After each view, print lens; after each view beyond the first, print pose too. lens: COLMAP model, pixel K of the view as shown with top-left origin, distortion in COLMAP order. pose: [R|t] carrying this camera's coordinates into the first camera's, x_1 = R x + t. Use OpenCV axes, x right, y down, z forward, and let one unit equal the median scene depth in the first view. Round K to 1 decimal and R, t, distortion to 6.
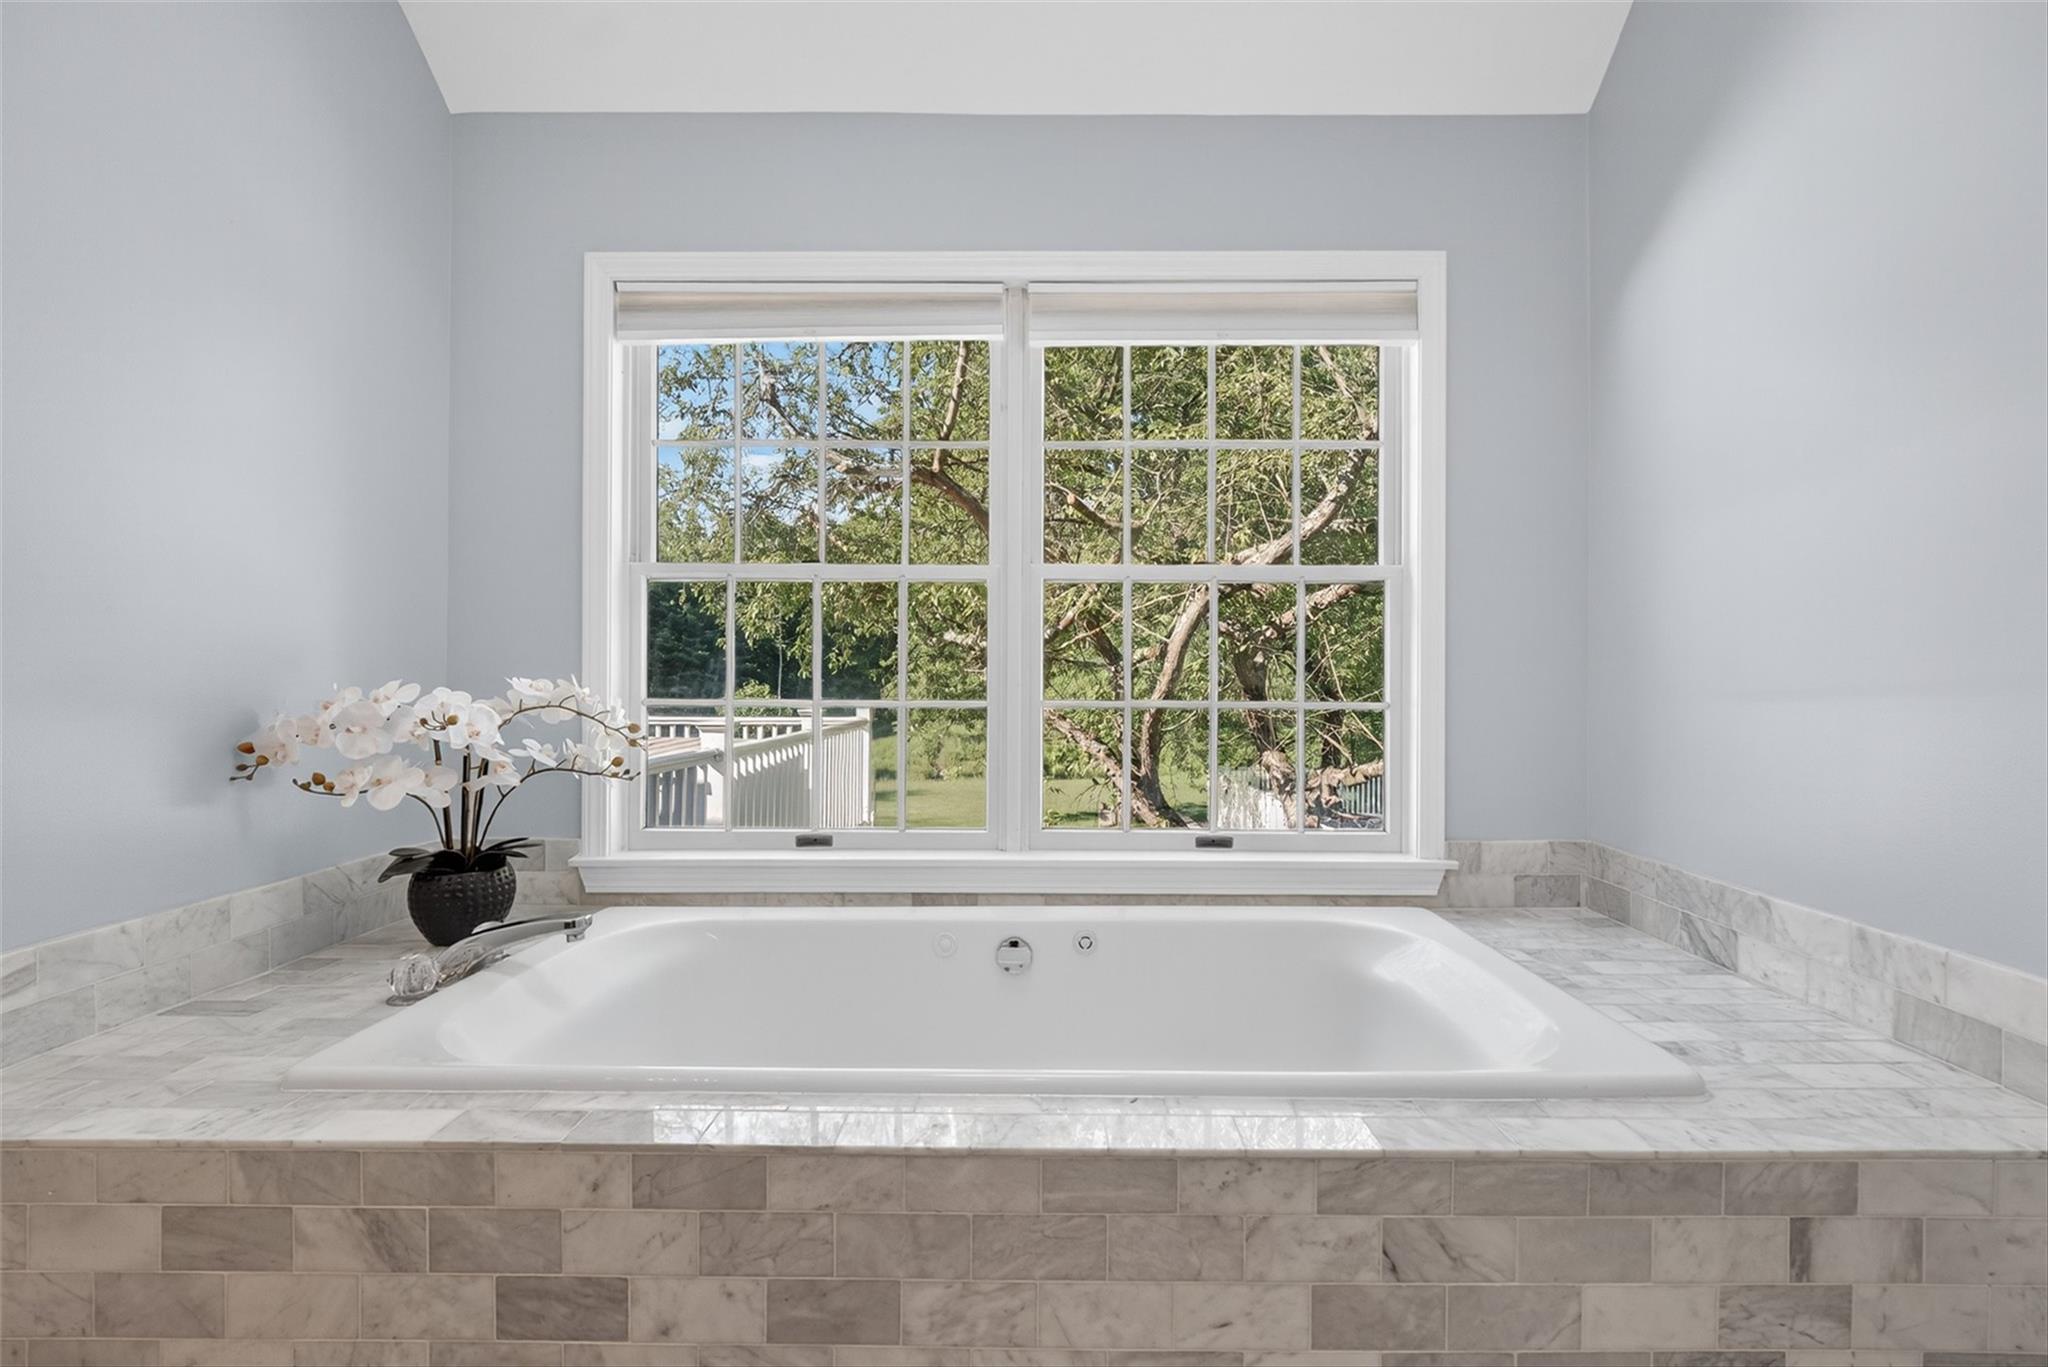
lens RADIAL K [[772.5, 0, 1028.7], [0, 772.5, 683.4], [0, 0, 1]] dist [-0.010143, -0.000017]
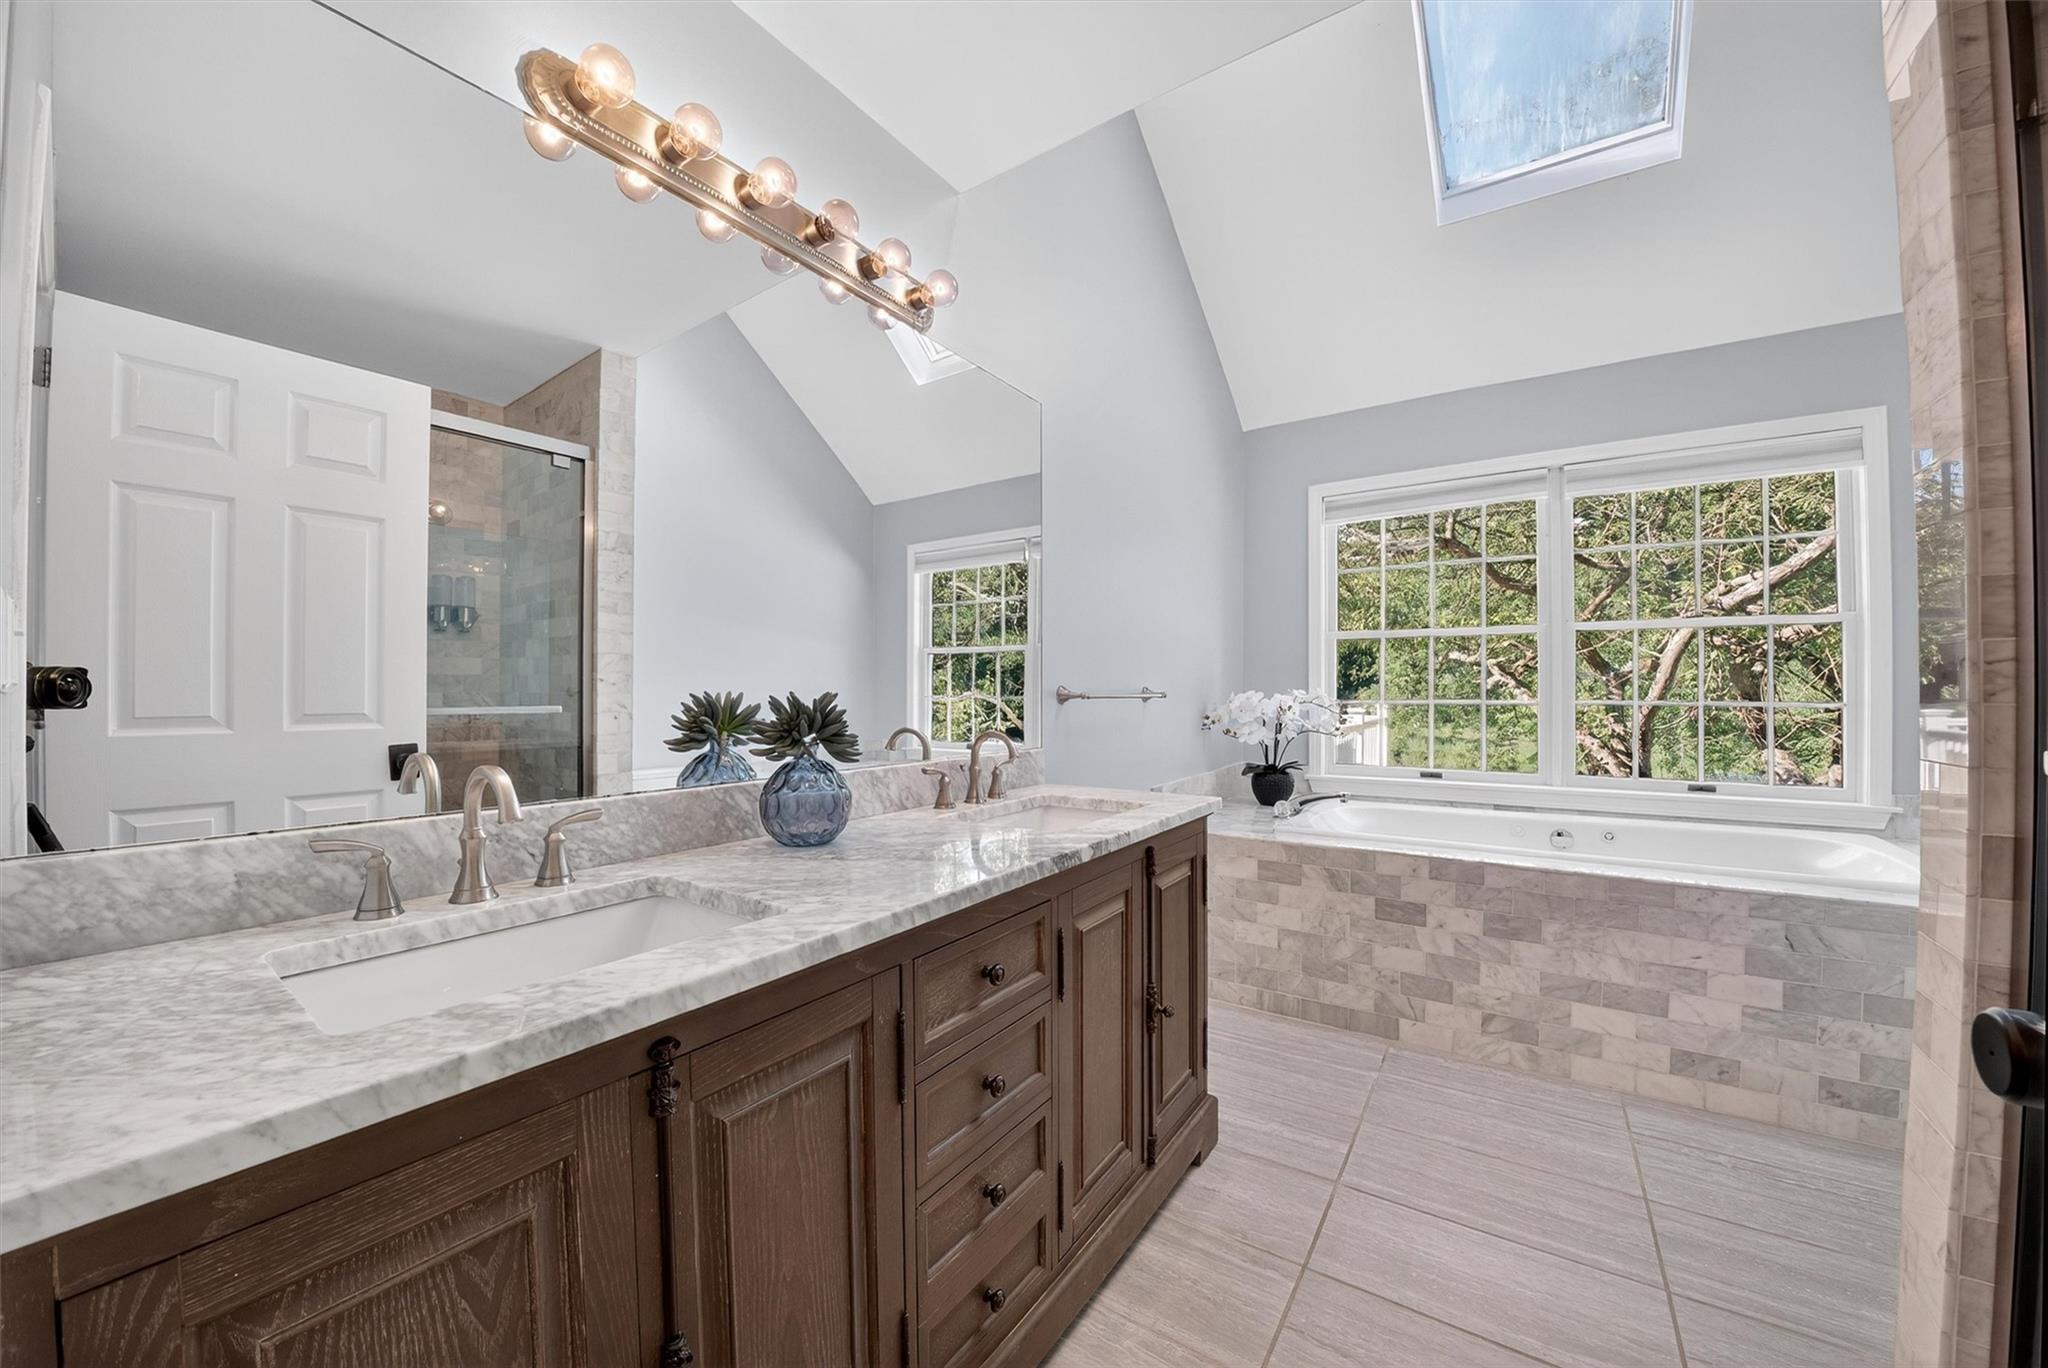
lens RADIAL K [[710.1, 0, 1024.8], [0, 710.1, 690.1], [0, 0, 1]] dist [-0.051532, 0.005101]
pose [[0.845186, -0.003832, -0.534458, -0.396805], [0.003209, 0.999993, -0.002095, -0.004558], [0.534463, 0.000056, 0.845192, -1.899360]]
